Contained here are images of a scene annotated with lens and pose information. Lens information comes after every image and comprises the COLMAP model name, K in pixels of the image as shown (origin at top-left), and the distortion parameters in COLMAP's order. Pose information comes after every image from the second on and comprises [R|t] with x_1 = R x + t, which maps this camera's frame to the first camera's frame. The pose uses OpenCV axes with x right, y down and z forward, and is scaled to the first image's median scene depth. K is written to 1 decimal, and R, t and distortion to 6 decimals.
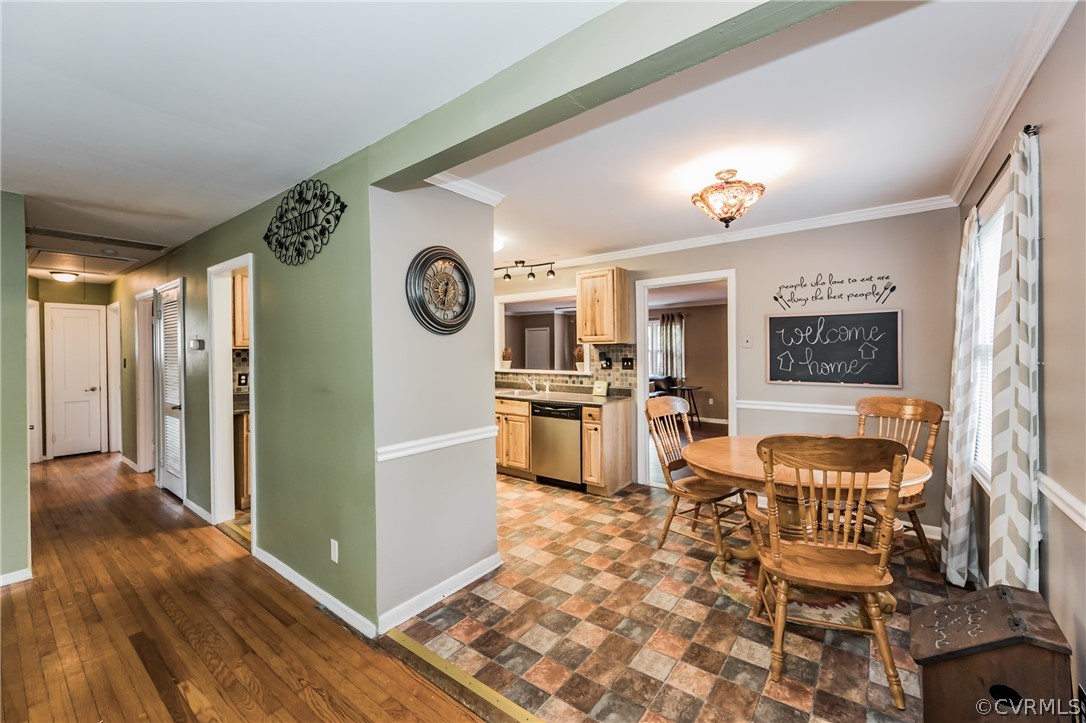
lens RADIAL K [[435.8, 0, 531.1], [0, 435.8, 350.6], [0, 0, 1]] dist [0.000299, -0.000097]
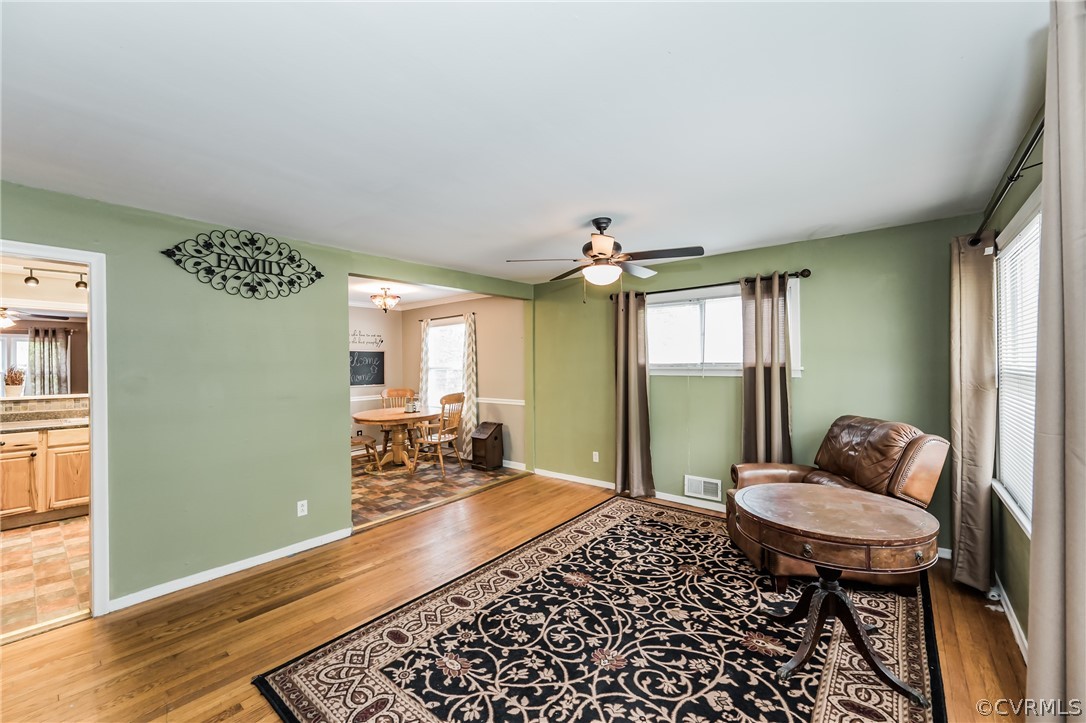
lens RADIAL K [[435.8, 0, 546.2], [0, 435.8, 360.9], [0, 0, 1]] dist [0.000299, -0.000097]
pose [[0.019075, 0.017839, 0.999659, -1.132362], [0.010020, 0.999787, -0.018033, 0.005595], [-0.999768, 0.010361, 0.018892, 0.099628]]
